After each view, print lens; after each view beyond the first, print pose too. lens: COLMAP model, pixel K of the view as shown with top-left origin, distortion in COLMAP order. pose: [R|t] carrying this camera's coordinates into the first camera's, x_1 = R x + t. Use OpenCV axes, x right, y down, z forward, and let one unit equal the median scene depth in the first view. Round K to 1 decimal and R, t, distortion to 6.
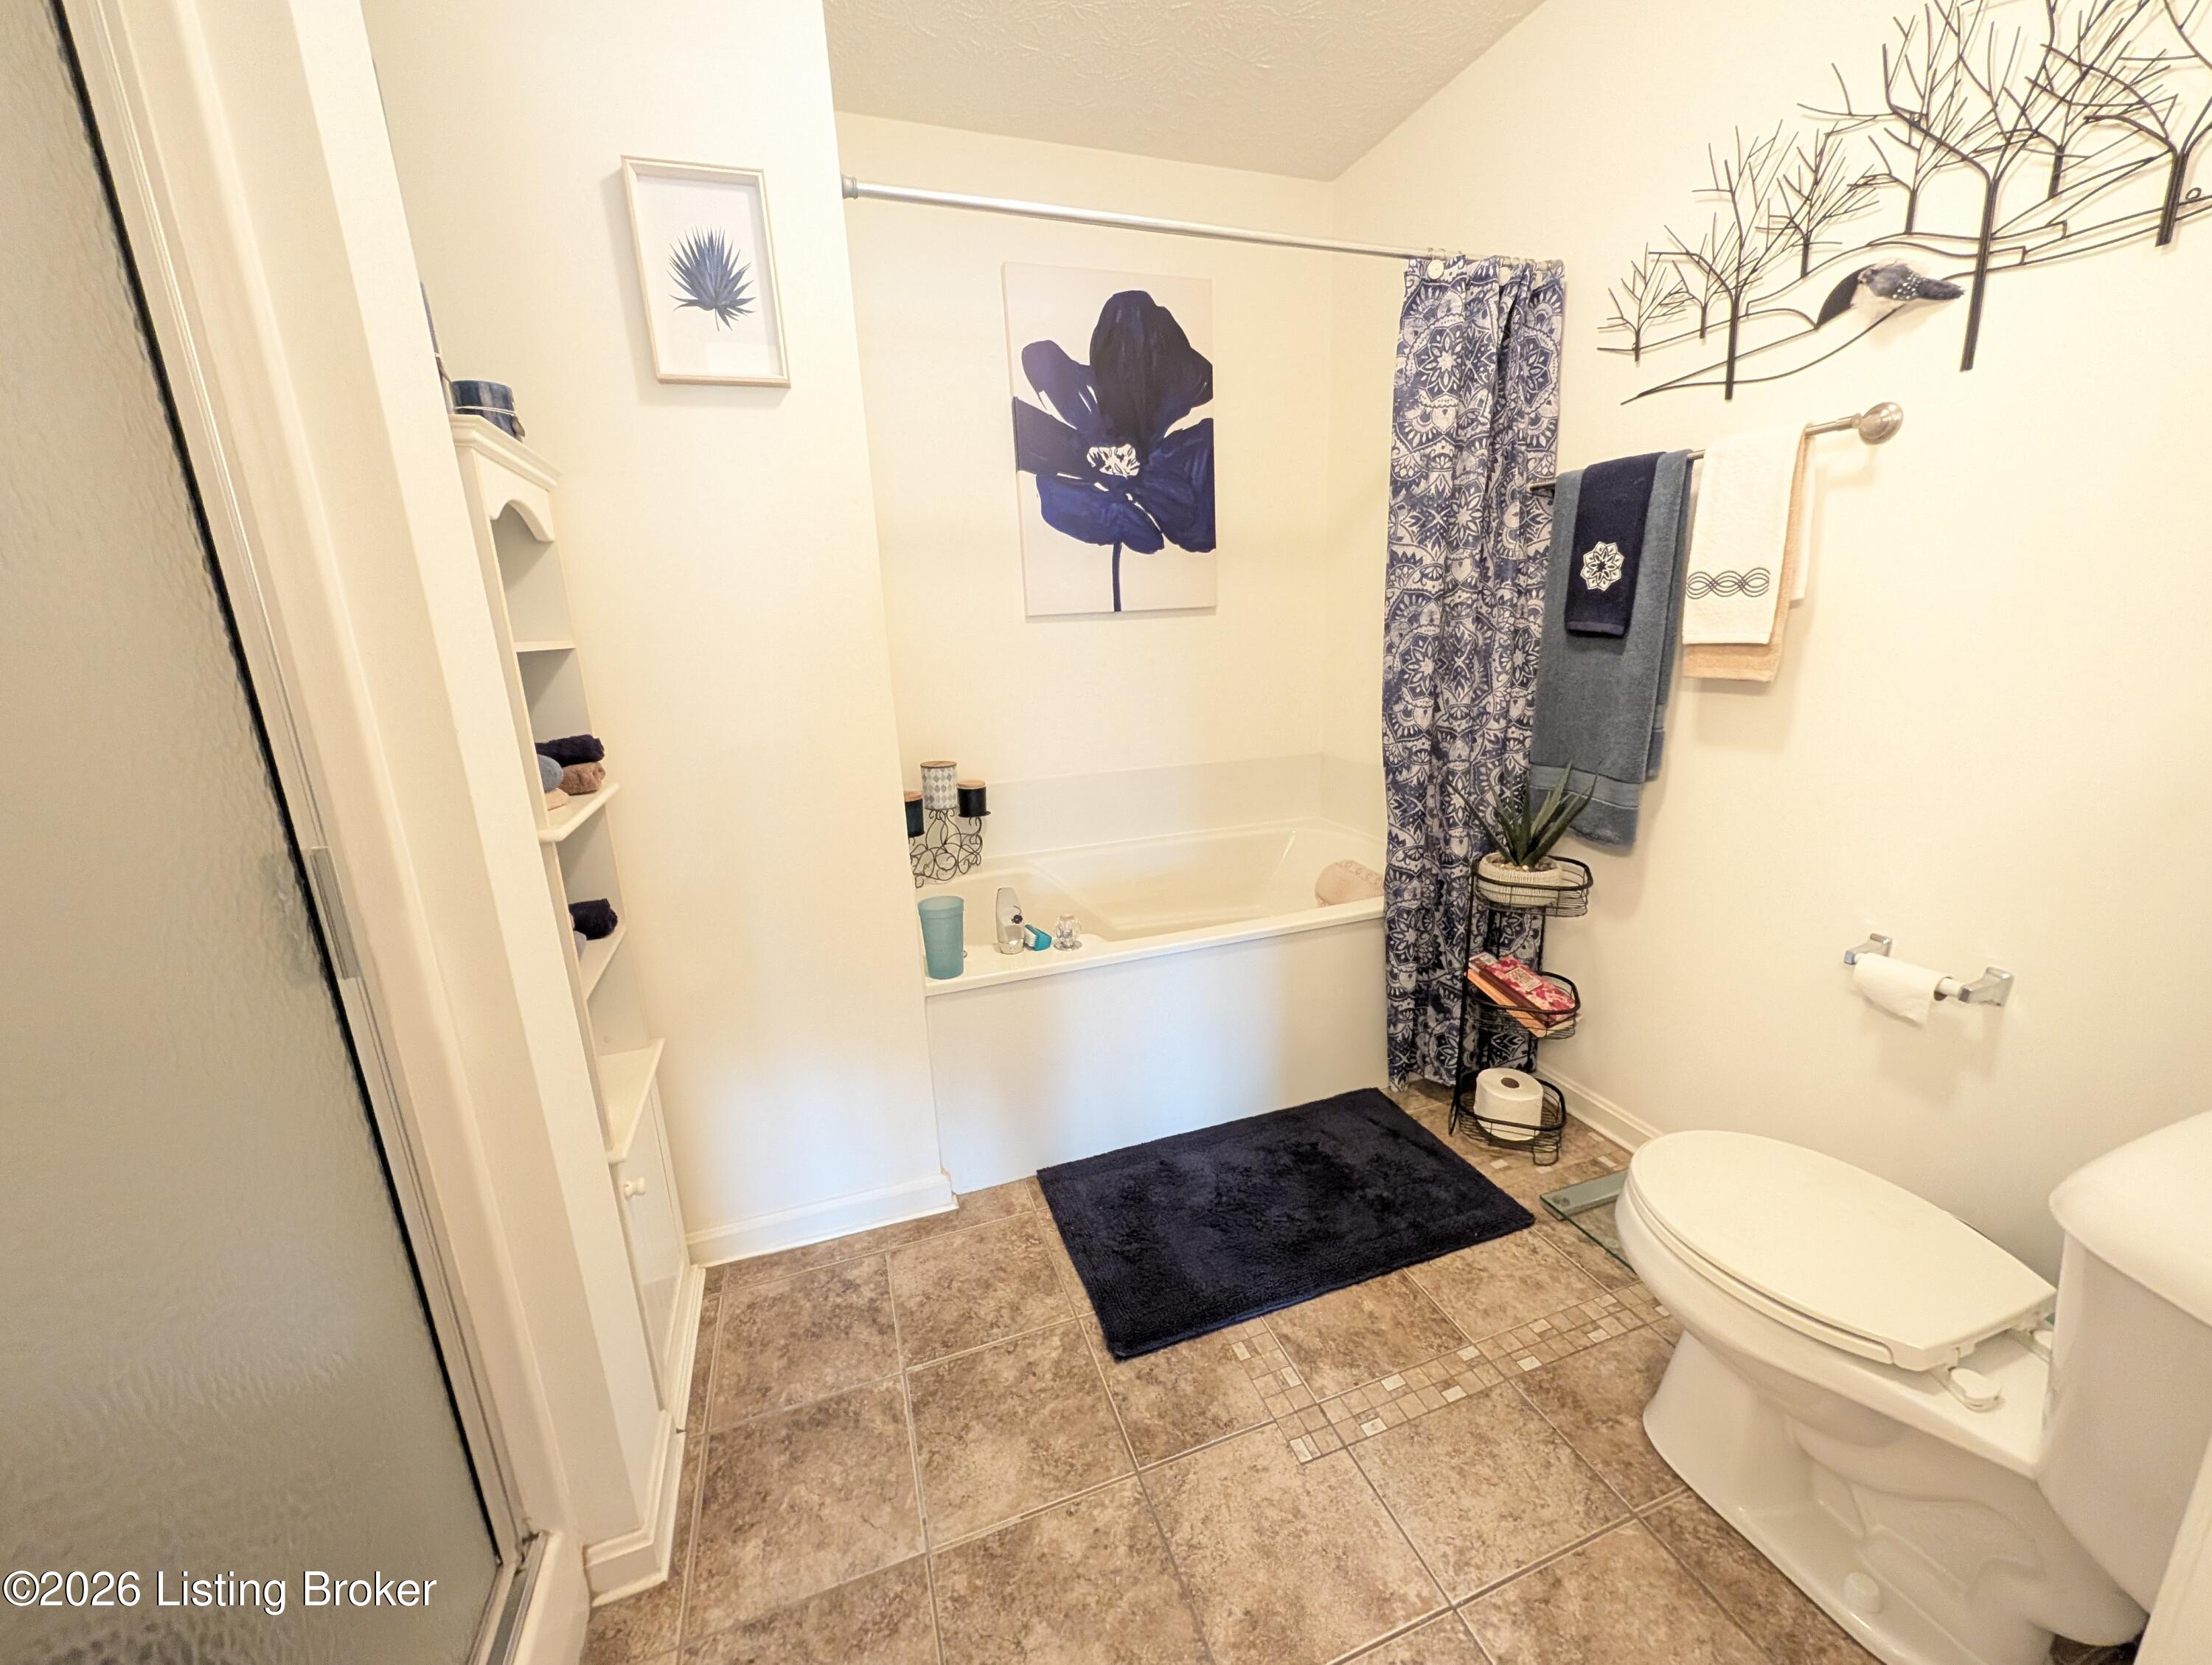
lens RADIAL K [[853.0, 0, 1110.3], [0, 853.0, 832.8], [0, 0, 1]] dist [-0.003603, 0.000326]
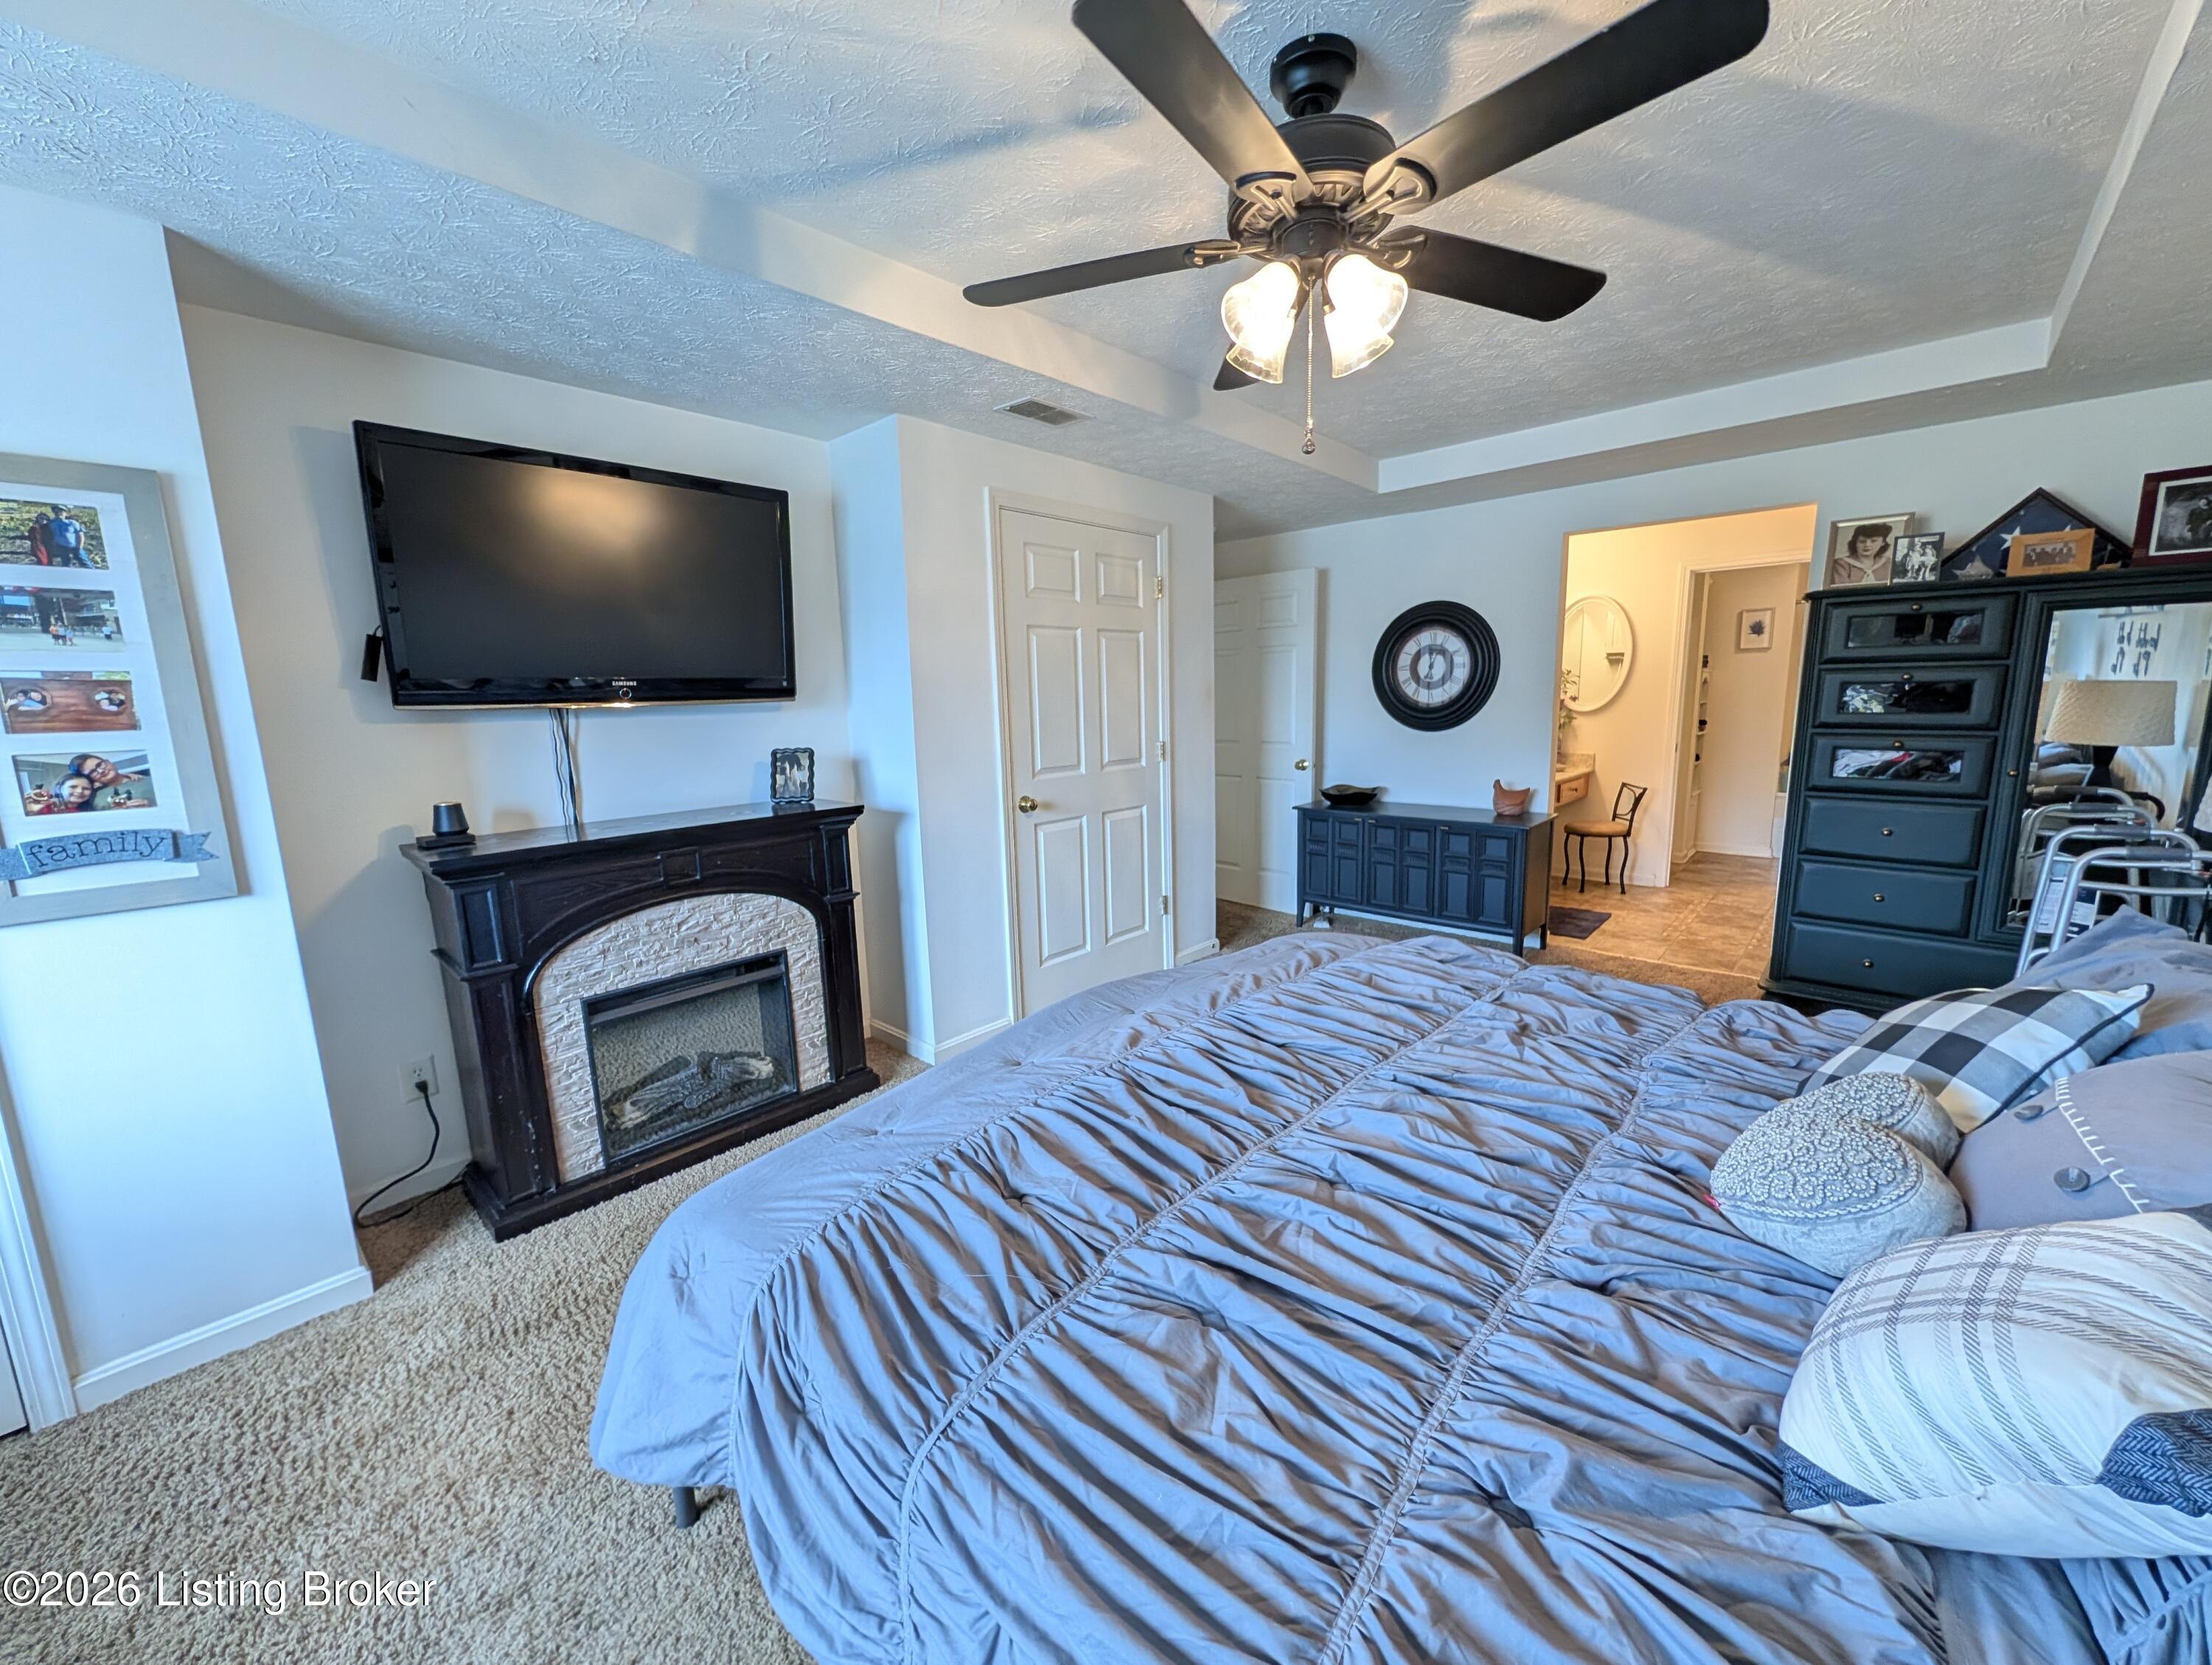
lens RADIAL K [[853.0, 0, 1110.3], [0, 853.0, 832.8], [0, 0, 1]] dist [-0.003603, 0.000326]
pose [[0.473029, 0.170211, -0.864449, 1.463141], [-0.212187, 0.974290, 0.075730, 0.604686], [0.855114, 0.147602, 0.496985, -2.957730]]
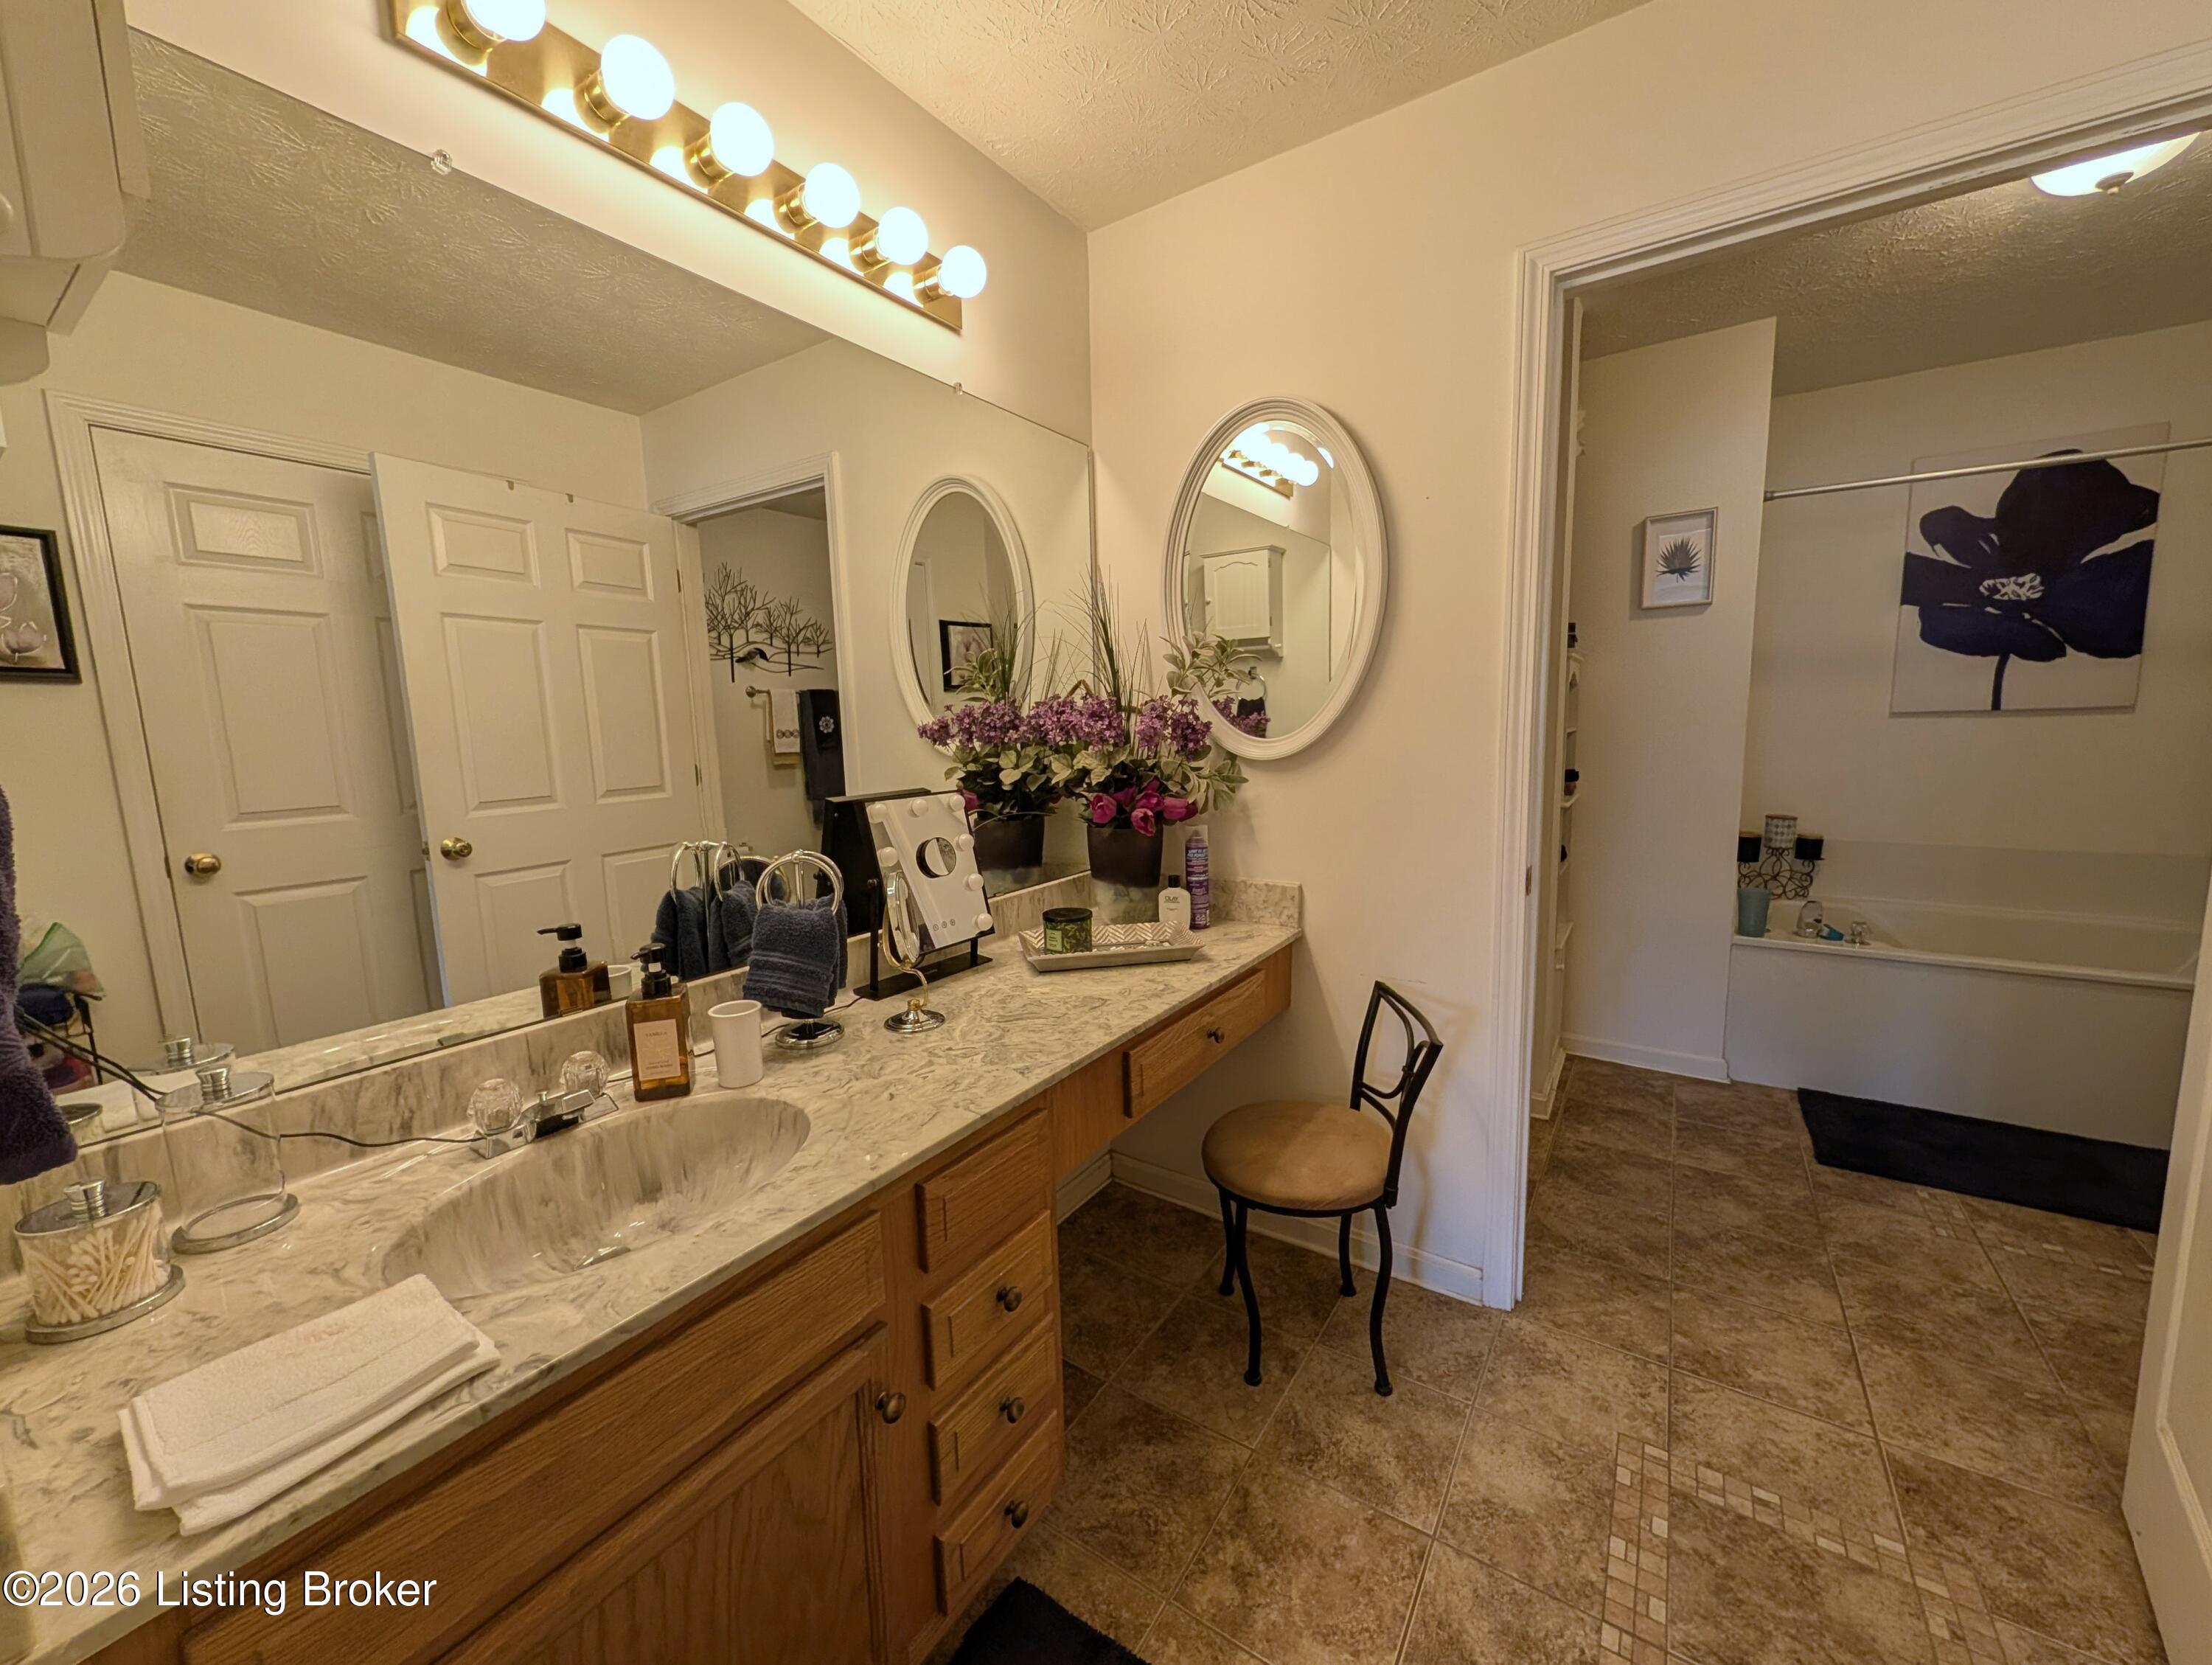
lens RADIAL K [[853.0, 0, 1110.3], [0, 853.0, 832.8], [0, 0, 1]] dist [-0.003603, 0.000326]
pose [[0.604732, 0.131247, -0.785540, 0.291037], [-0.194687, 0.980766, 0.013989, 0.176056], [0.772267, 0.144475, 0.618653, -0.888460]]
